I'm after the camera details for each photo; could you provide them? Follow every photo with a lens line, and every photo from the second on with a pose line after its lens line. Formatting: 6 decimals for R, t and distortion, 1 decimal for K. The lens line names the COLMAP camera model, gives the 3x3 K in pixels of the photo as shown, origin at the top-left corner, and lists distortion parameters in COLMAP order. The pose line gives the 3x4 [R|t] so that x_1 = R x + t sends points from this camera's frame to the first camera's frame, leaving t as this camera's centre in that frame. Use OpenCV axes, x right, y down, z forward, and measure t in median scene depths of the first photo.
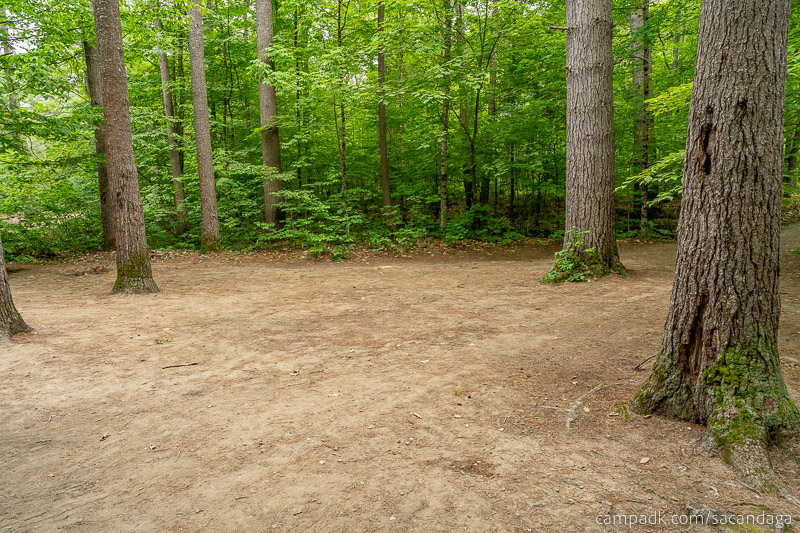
lens RADIAL K [[530.3, 0, 398.8], [0, 530.3, 270.4], [0, 0, 1]] dist [-0.007060, 0.005723]
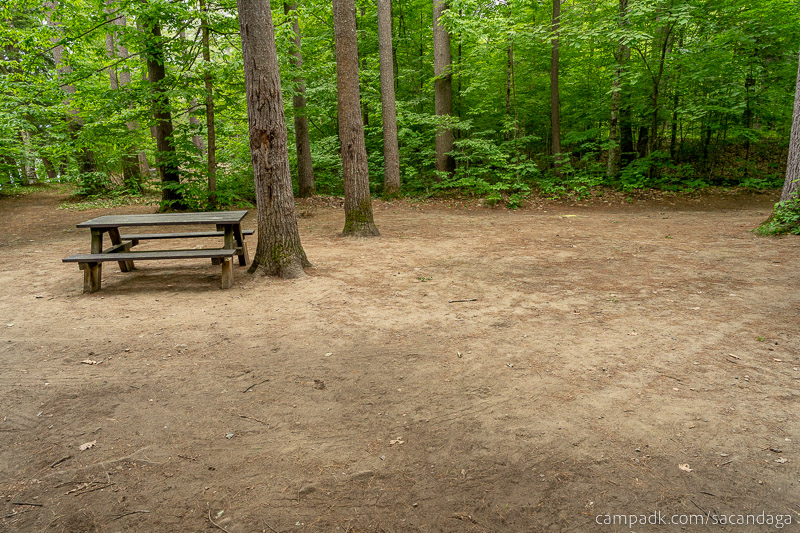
lens RADIAL K [[530.3, 0, 400.6], [0, 530.3, 266.5], [0, 0, 1]] dist [-0.007060, 0.005723]
pose [[0.975076, 0.035688, -0.218982, -0.099631], [-0.015773, 0.995632, 0.092028, 0.001331], [0.221310, -0.086280, 0.971379, -0.042806]]
